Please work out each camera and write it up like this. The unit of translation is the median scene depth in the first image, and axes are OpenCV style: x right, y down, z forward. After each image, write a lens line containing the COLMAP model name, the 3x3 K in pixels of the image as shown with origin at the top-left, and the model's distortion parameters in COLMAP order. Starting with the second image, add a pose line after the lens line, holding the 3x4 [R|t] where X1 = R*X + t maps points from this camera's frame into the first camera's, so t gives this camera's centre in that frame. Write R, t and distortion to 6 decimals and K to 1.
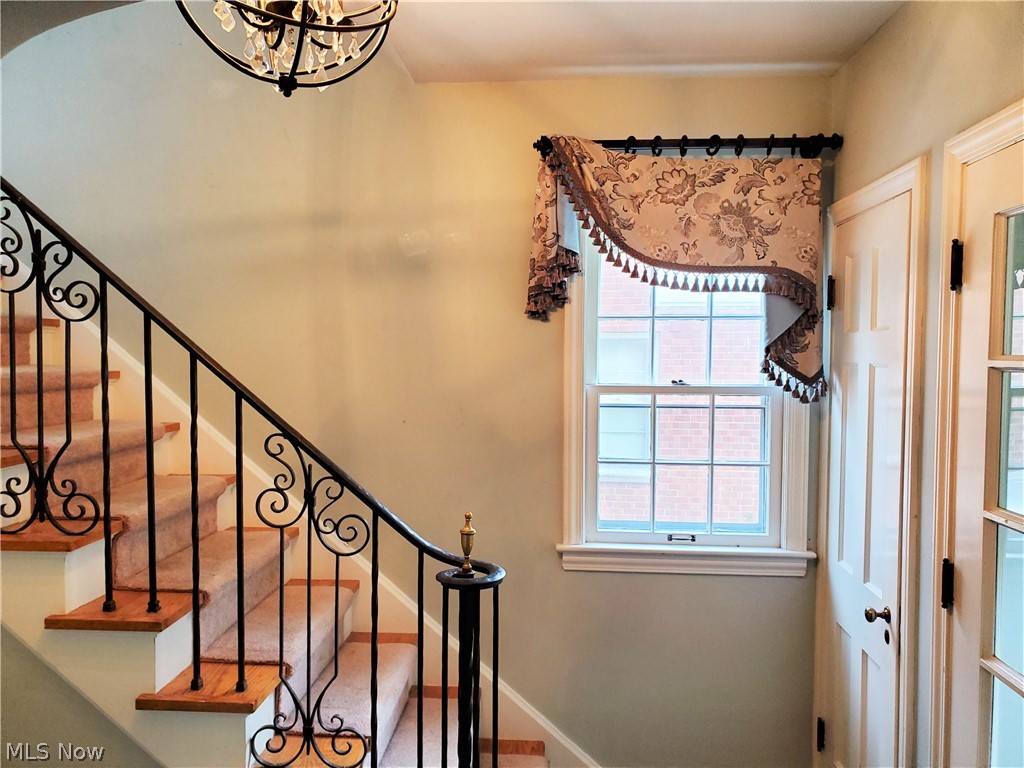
lens RADIAL K [[808.3, 0, 512.0], [0, 808.3, 384.0], [0, 0, 1]] dist [0.009510, 0.008988]
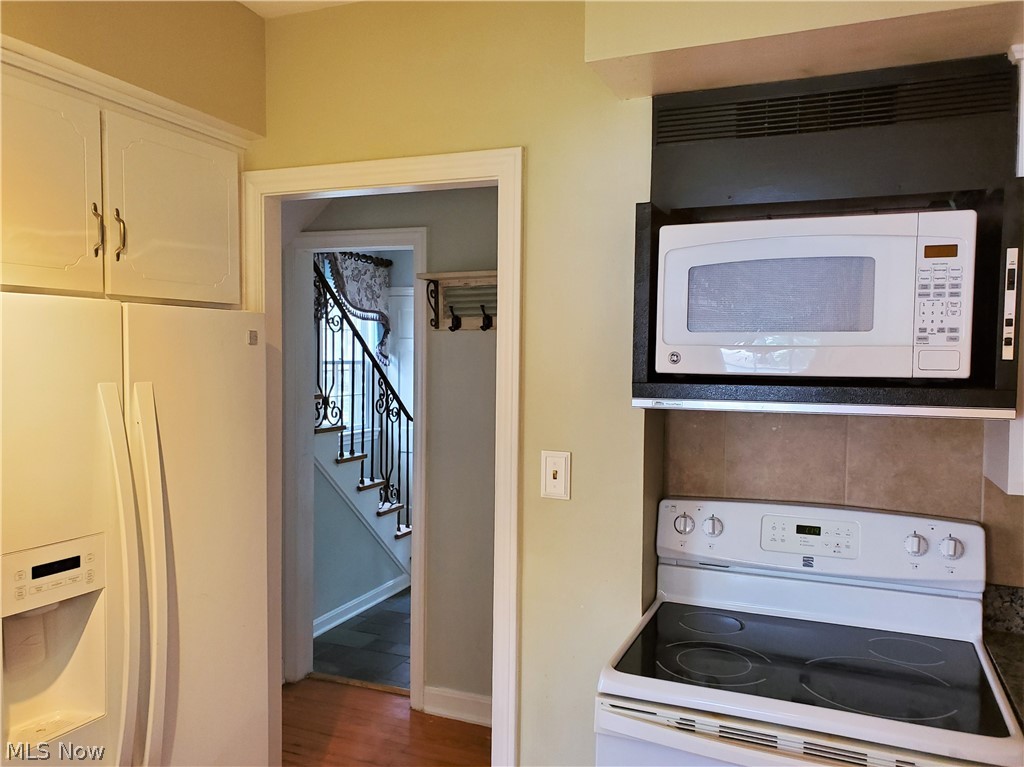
lens RADIAL K [[808.3, 0, 512.0], [0, 808.3, 383.5], [0, 0, 1]] dist [0.009510, 0.008988]
pose [[0.317940, -0.038219, 0.947340, -1.872762], [0.024422, 0.999186, 0.032115, 0.005018], [-0.947796, 0.012926, 0.318615, -0.157812]]
